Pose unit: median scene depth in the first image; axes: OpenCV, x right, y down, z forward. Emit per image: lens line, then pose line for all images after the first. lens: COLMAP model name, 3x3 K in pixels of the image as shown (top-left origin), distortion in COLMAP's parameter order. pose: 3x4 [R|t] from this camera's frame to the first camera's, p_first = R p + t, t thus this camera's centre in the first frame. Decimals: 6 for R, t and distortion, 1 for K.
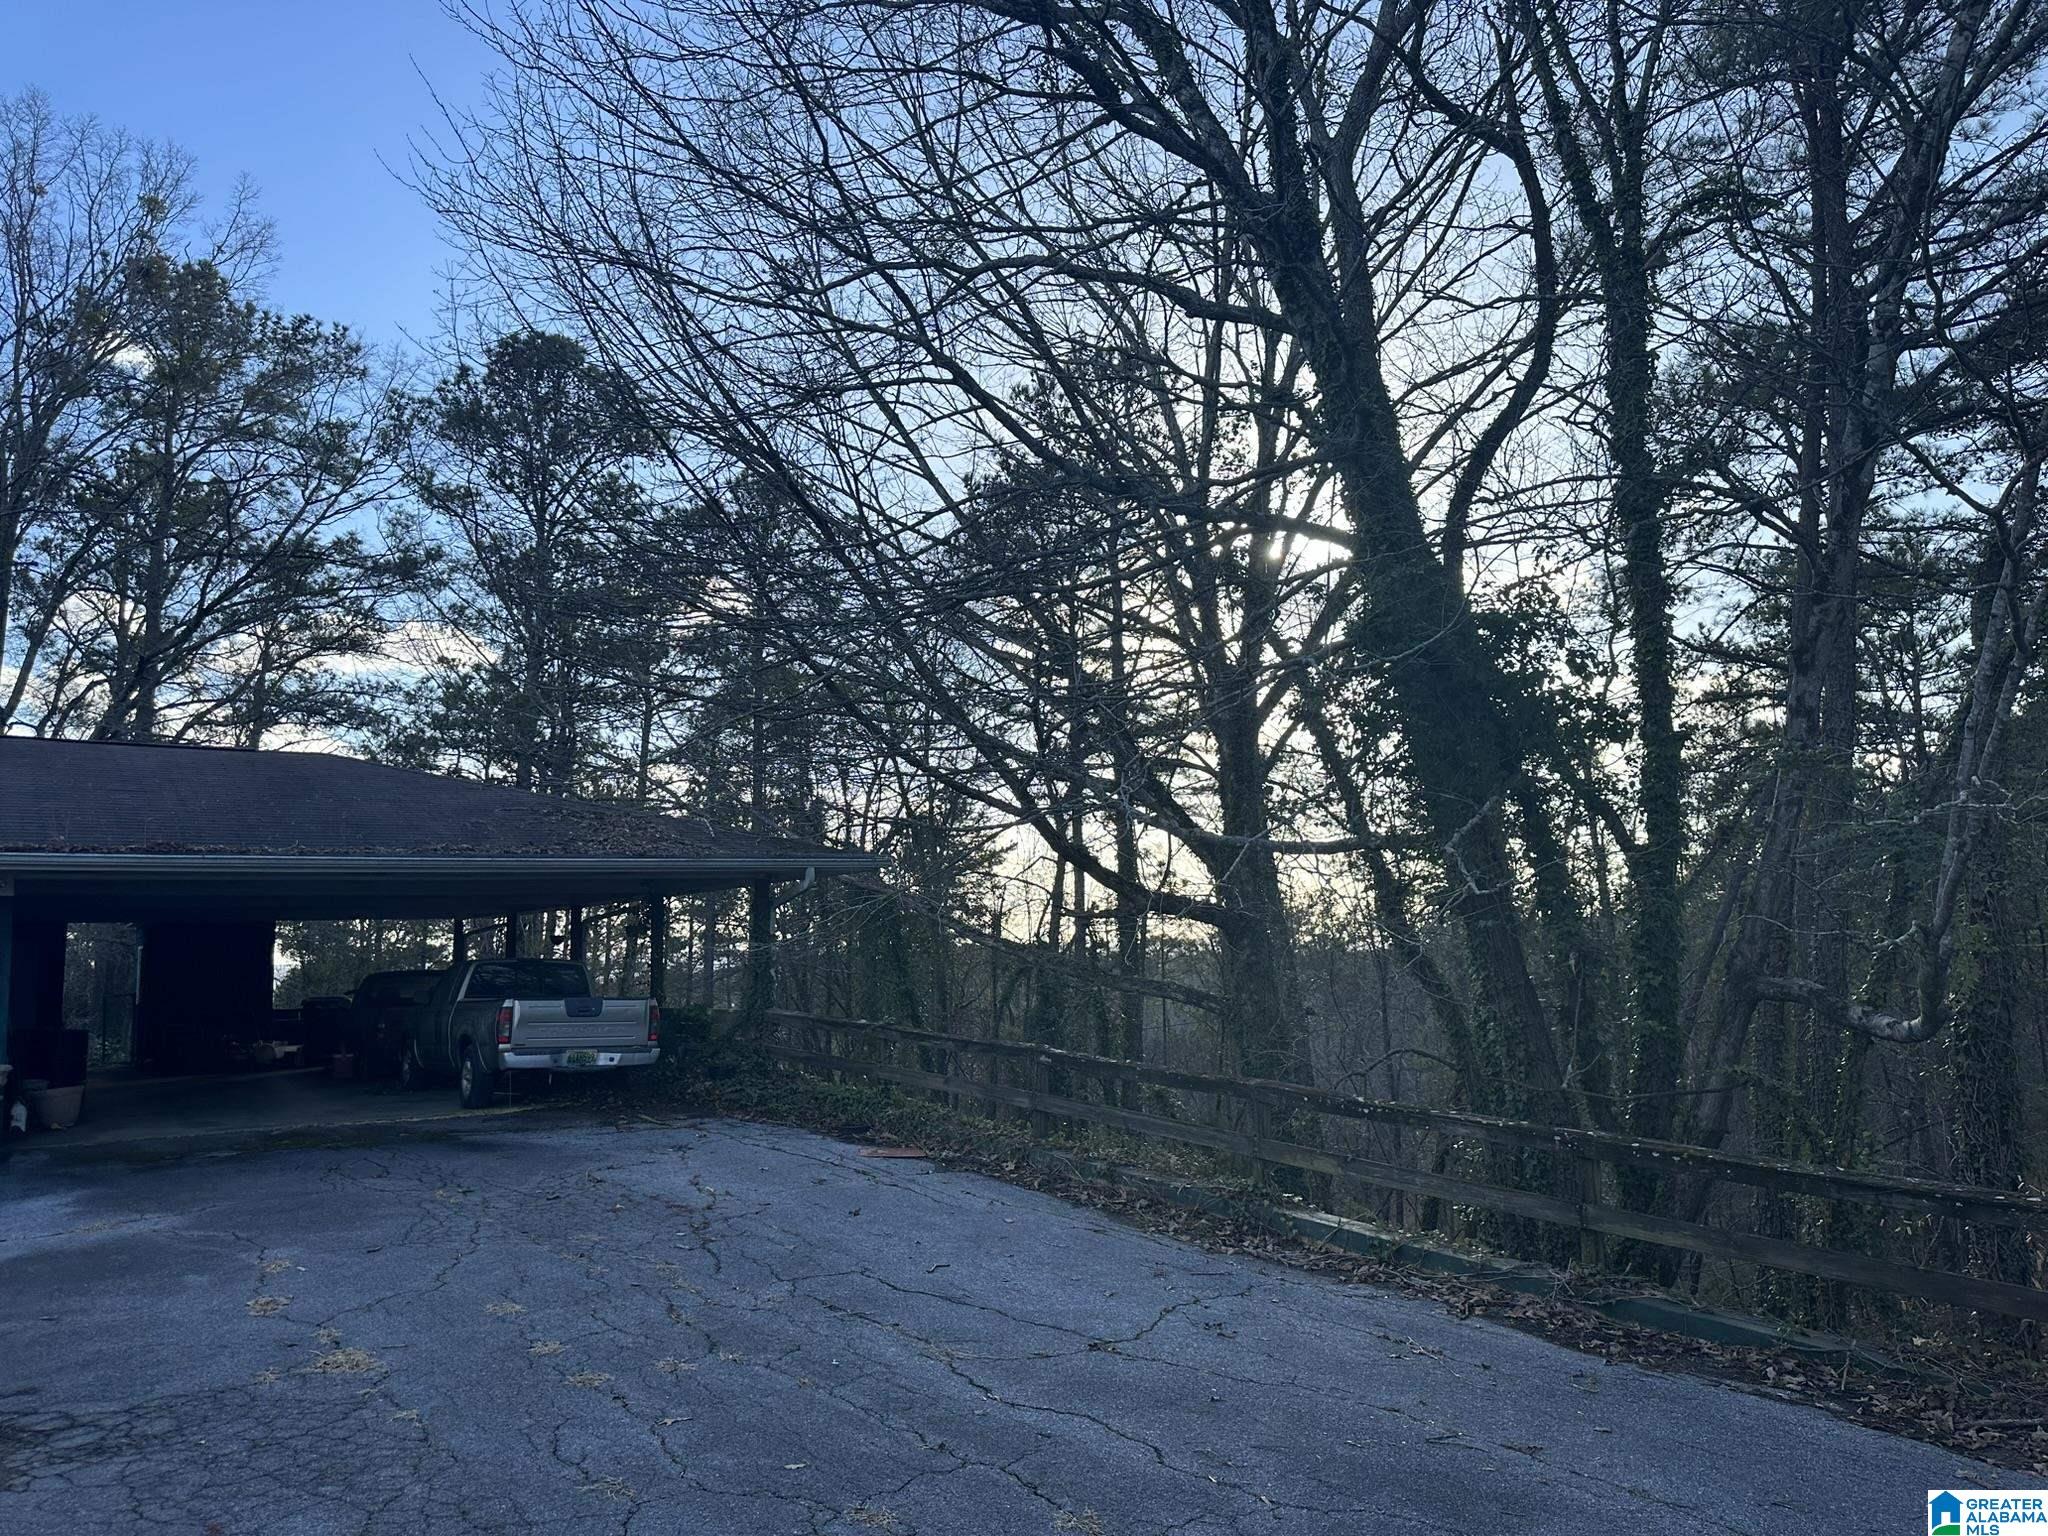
lens RADIAL K [[1327.0, 0, 1025.5], [0, 1327.0, 713.2], [0, 0, 1]] dist [-0.002948, -0.002479]
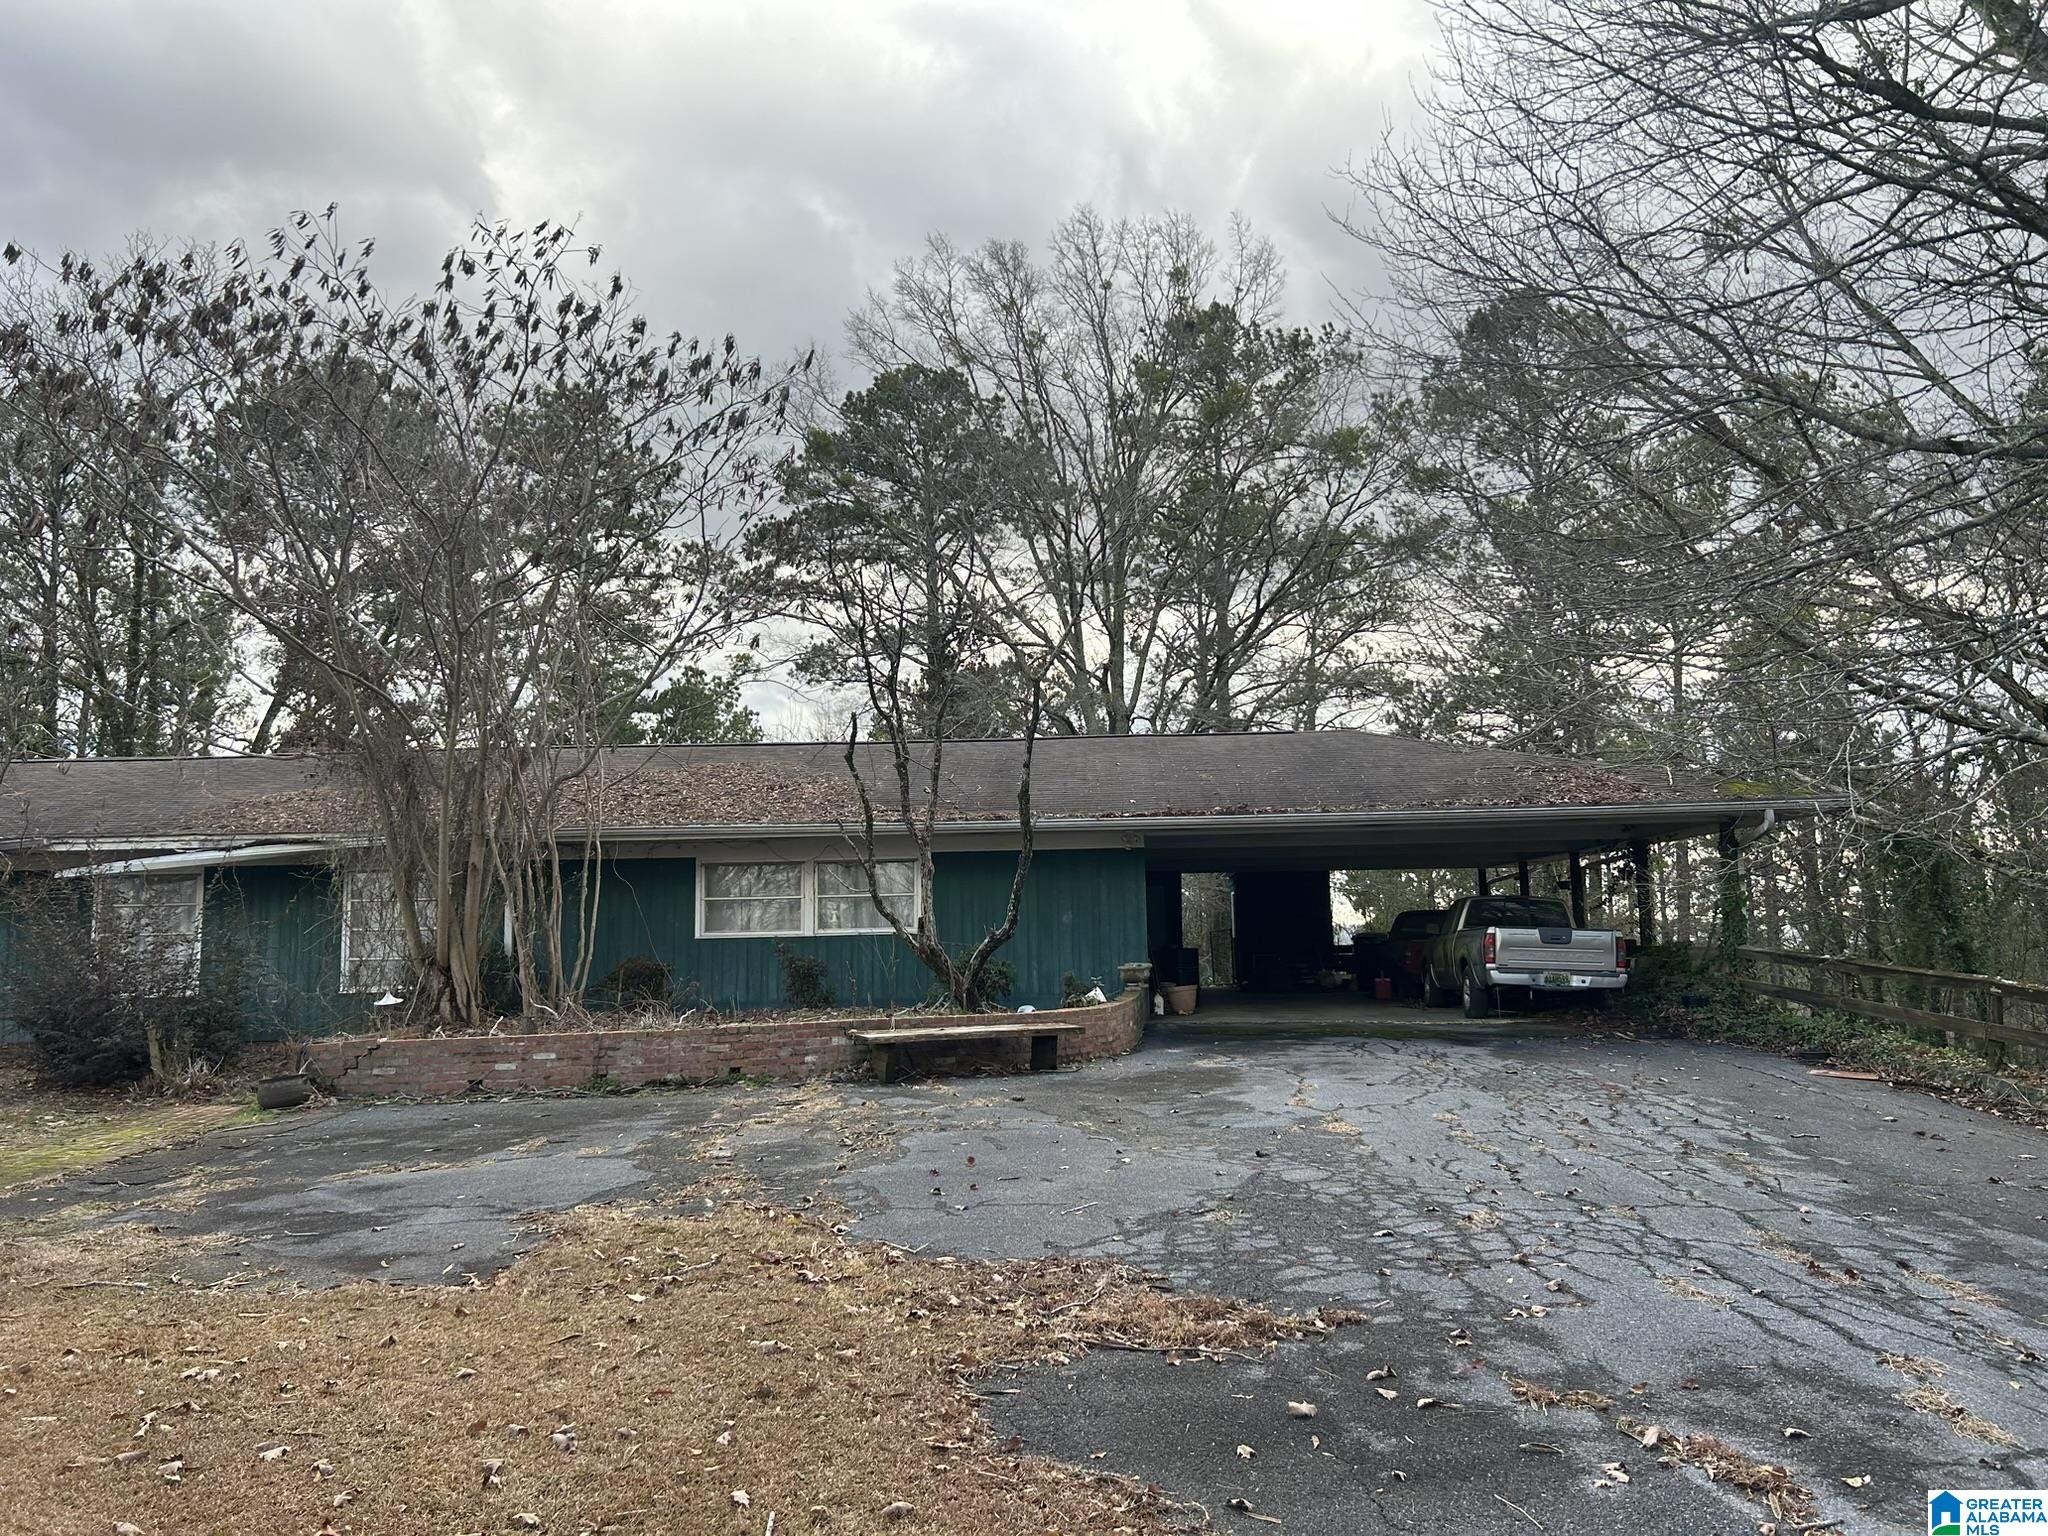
lens RADIAL K [[1546.1, 0, 1023.9], [0, 1546.1, 745.5], [0, 0, 1]] dist [-0.002882, -0.043620]
pose [[0.744677, -0.061410, -0.664594, 0.128538], [0.102786, 0.994431, 0.023284, -0.011785], [0.659463, -0.085650, 0.746842, -0.166106]]
